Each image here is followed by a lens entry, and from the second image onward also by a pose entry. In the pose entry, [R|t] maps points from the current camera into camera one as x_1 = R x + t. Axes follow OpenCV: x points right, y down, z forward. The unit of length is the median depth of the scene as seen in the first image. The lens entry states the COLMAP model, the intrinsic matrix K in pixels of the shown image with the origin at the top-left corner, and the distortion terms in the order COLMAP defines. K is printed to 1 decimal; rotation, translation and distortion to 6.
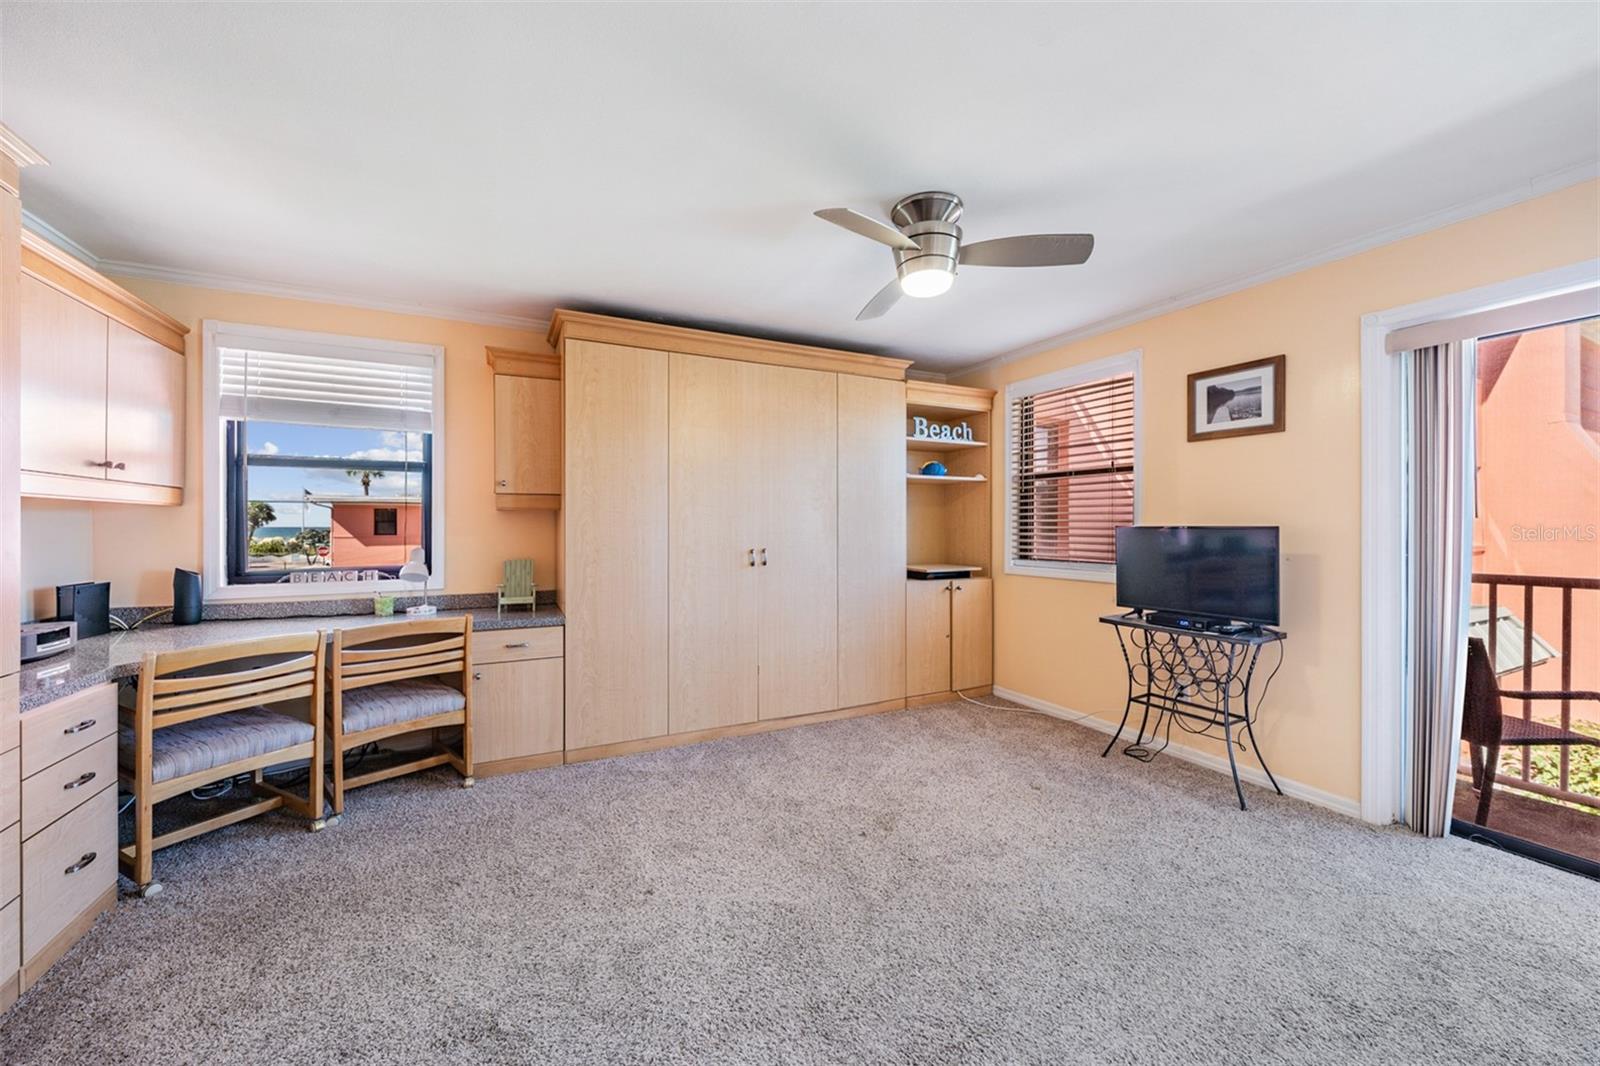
lens RADIAL K [[593.7, 0, 795.3], [0, 593.7, 526.9], [0, 0, 1]] dist [-0.002295, -0.000115]
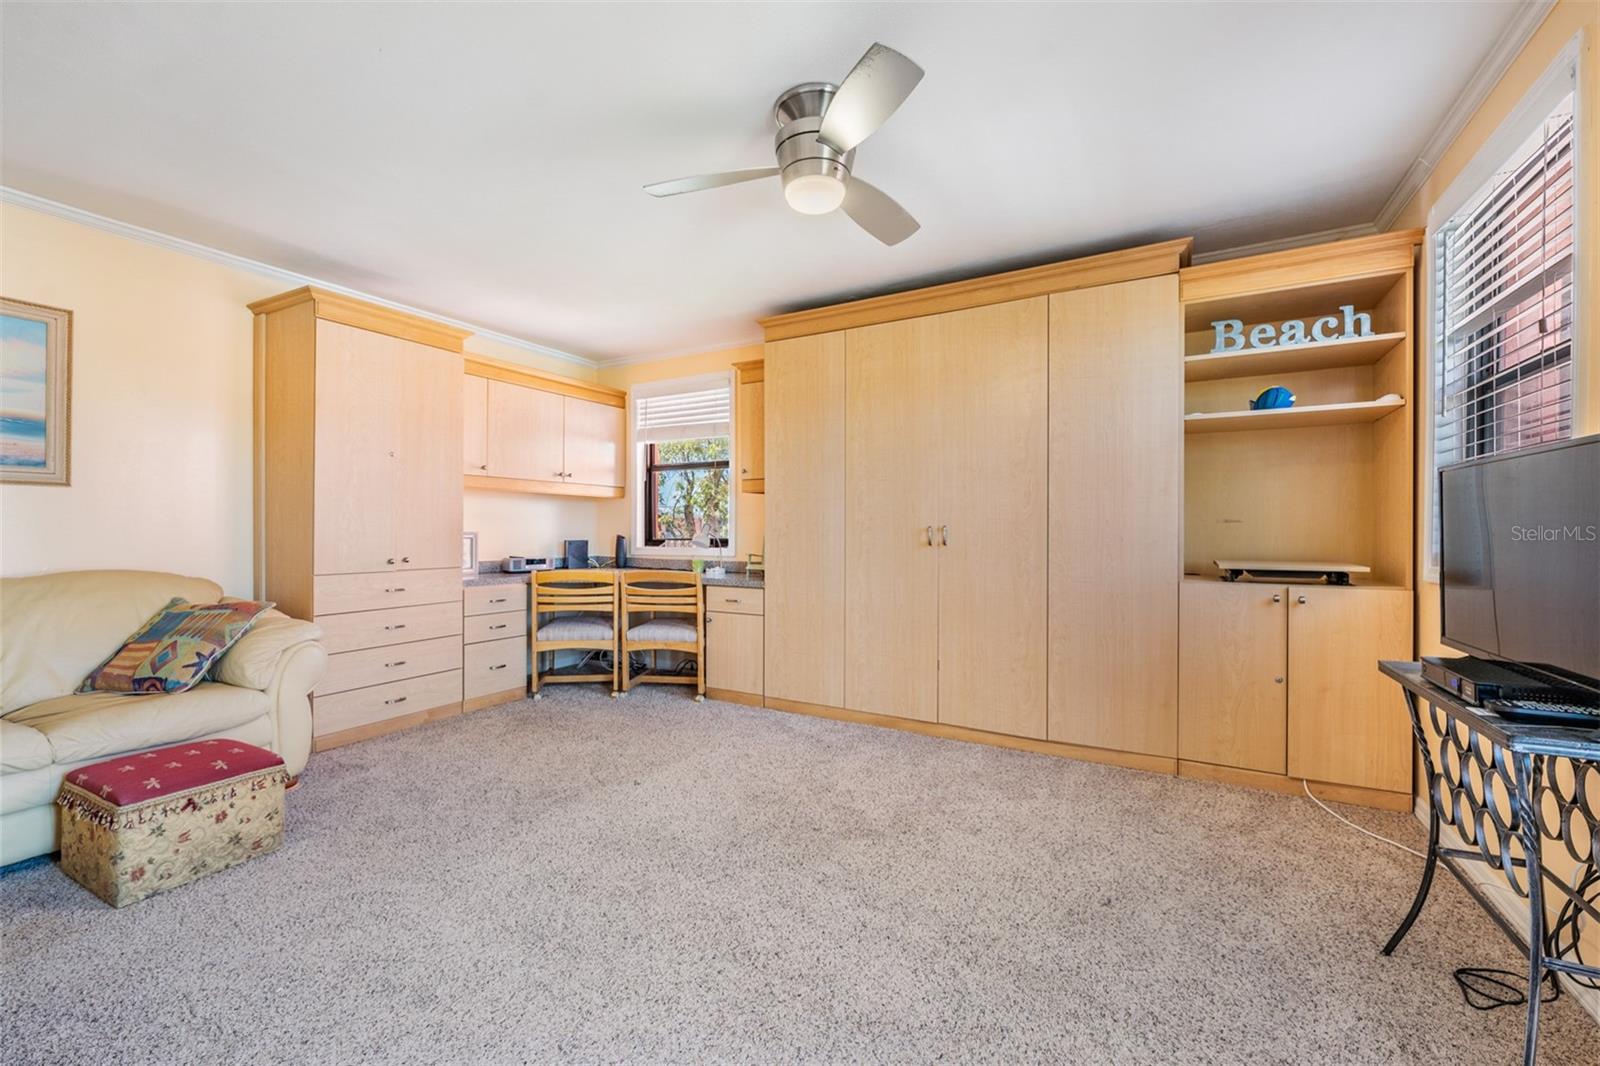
lens RADIAL K [[658.2, 0, 794.1], [0, 658.2, 533.4], [0, 0, 1]] dist [-0.001061, 0.000045]
pose [[0.558802, 0.004638, -0.829288, 0.697214], [-0.003839, 0.999988, 0.003006, 0.051116], [0.829292, 0.001504, 0.558813, 0.315560]]
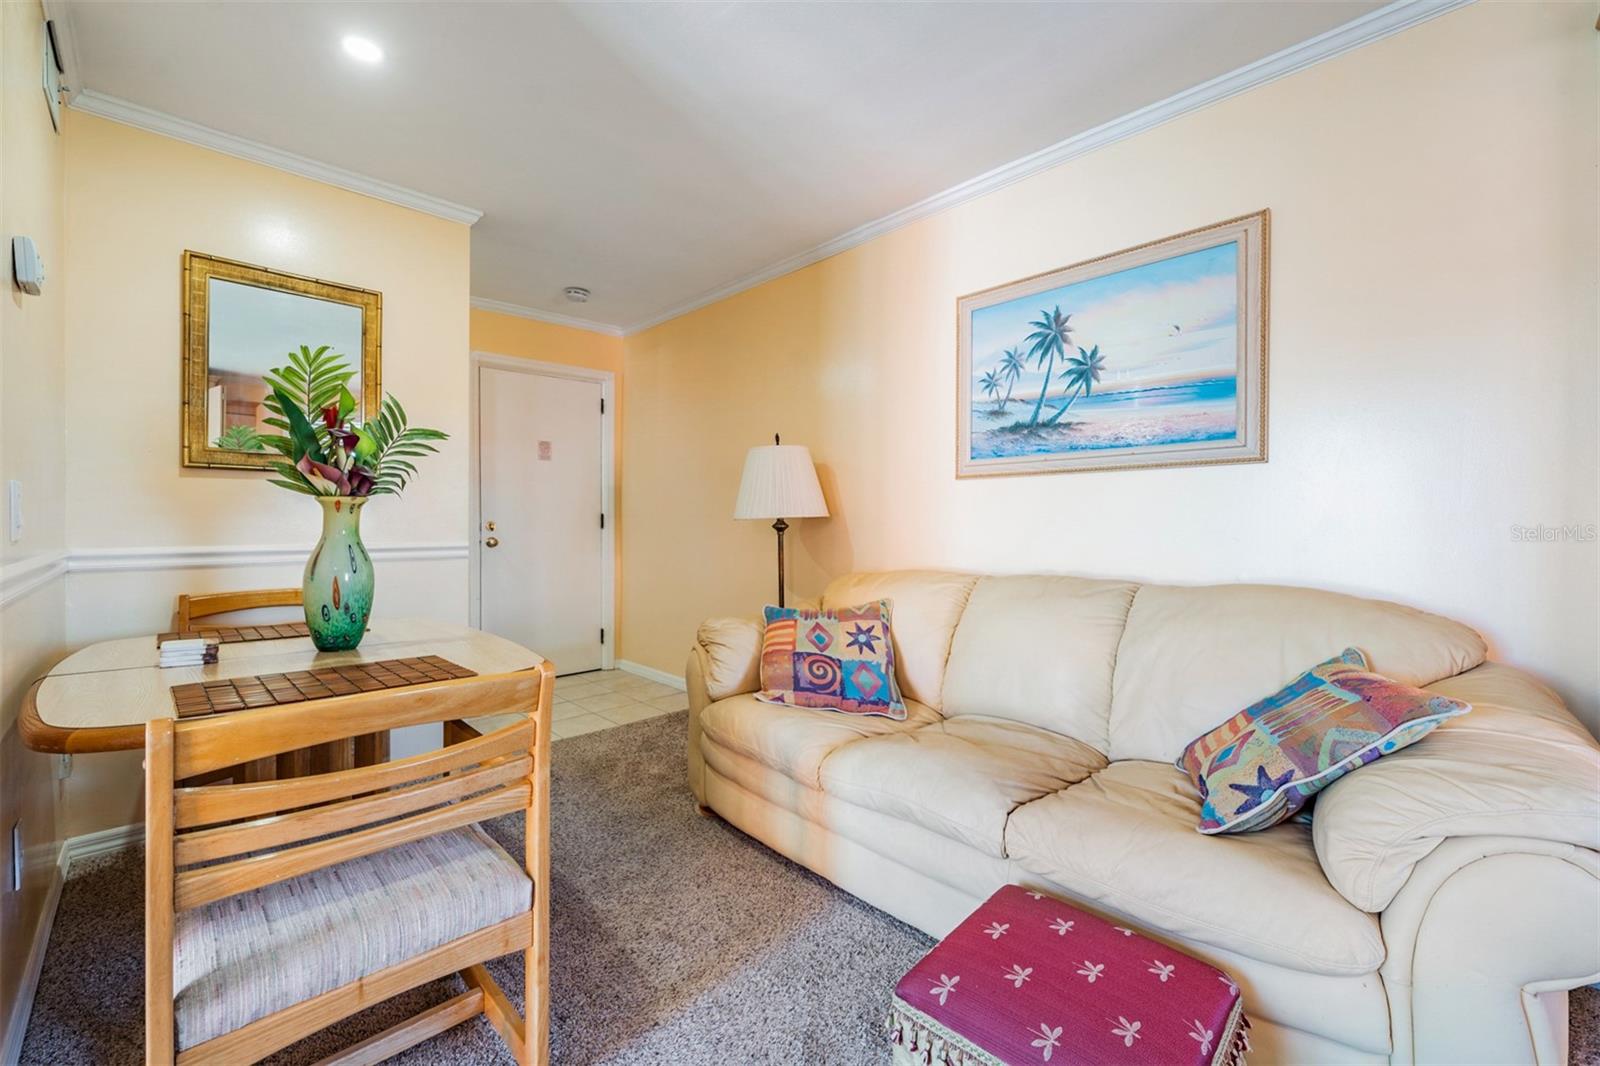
lens RADIAL K [[655.5, 0, 792.3], [0, 655.5, 522.3], [0, 0, 1]] dist [-0.000394, -0.000064]
pose [[-0.952931, -0.004460, -0.303156, 0.026528], [-0.004729, 0.999989, 0.000152, 0.052879], [0.303152, 0.001579, -0.952941, 0.455122]]
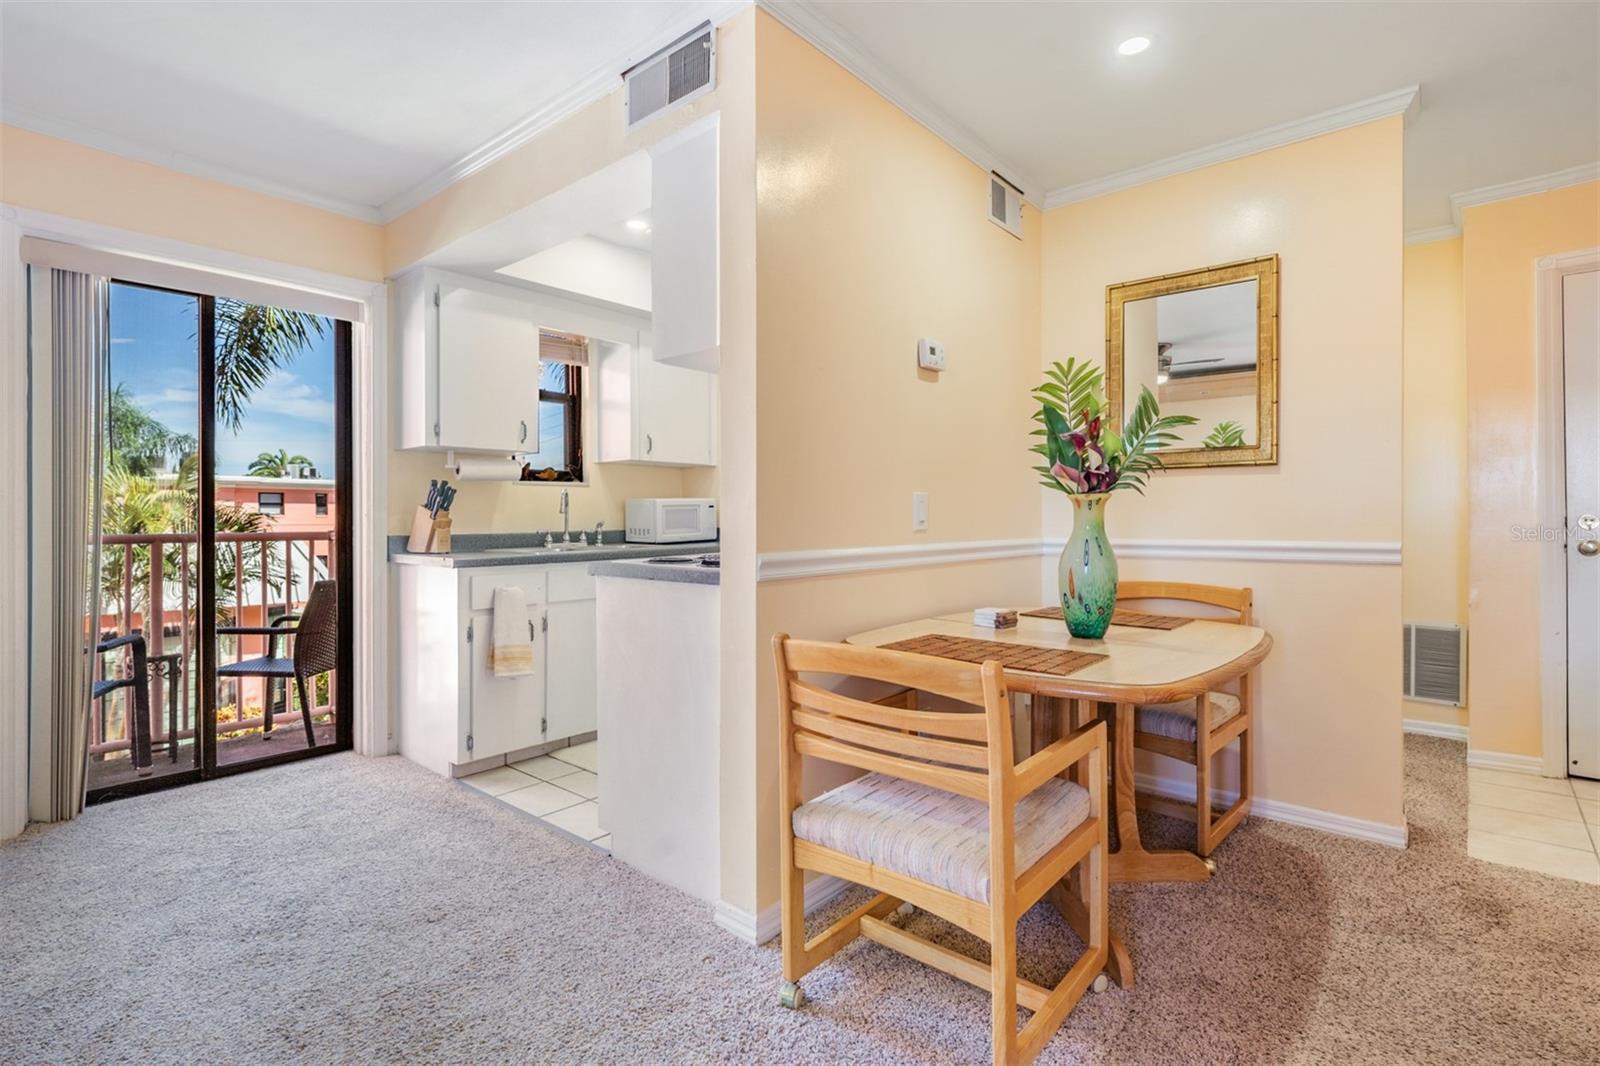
lens RADIAL K [[766.2, 0, 789.0], [0, 766.2, 514.4], [0, 0, 1]] dist [-0.002369, -0.000358]
pose [[-0.382643, 0.002760, 0.923892, -0.306928], [0.003504, 0.999993, -0.001537, 0.051691], [-0.923889, 0.002649, -0.382650, 0.326232]]
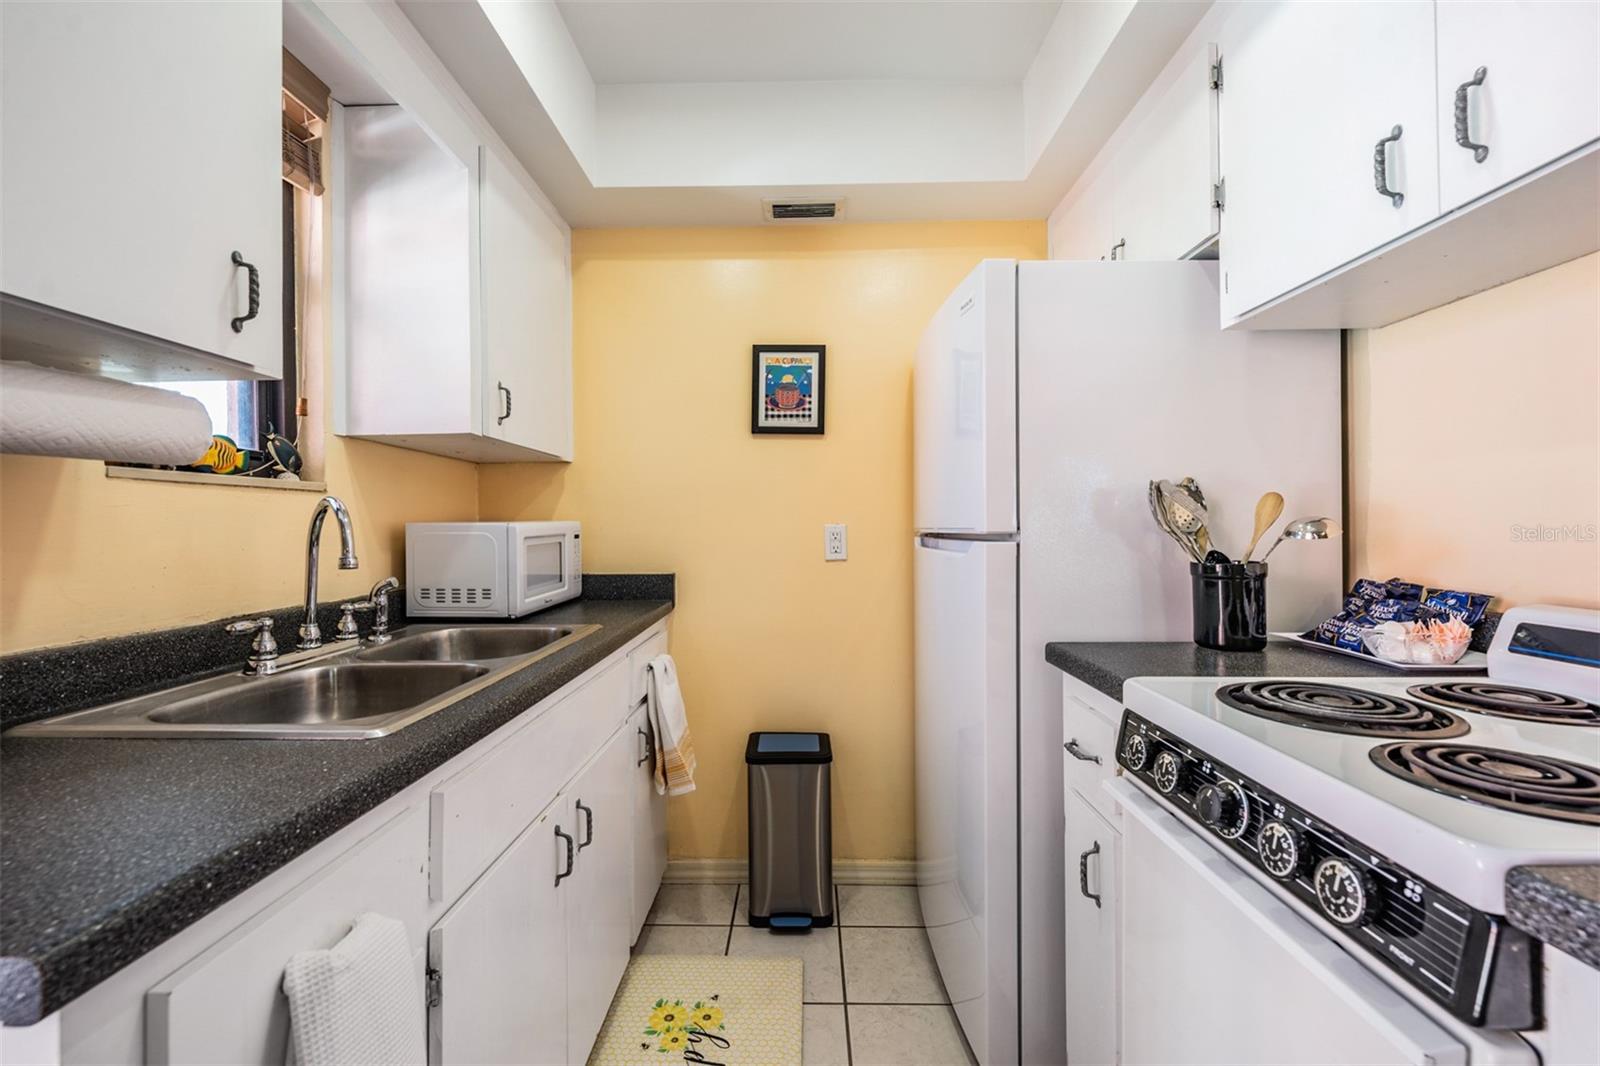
lens RADIAL K [[650.5, 0, 793.5], [0, 650.5, 521.7], [0, 0, 1]] dist [0.001561, 0.000130]
pose [[-0.881714, 0.010974, 0.471657, 0.574276], [0.008677, 0.999938, -0.007045, 0.026281], [-0.471704, -0.002120, -0.881754, 0.388067]]
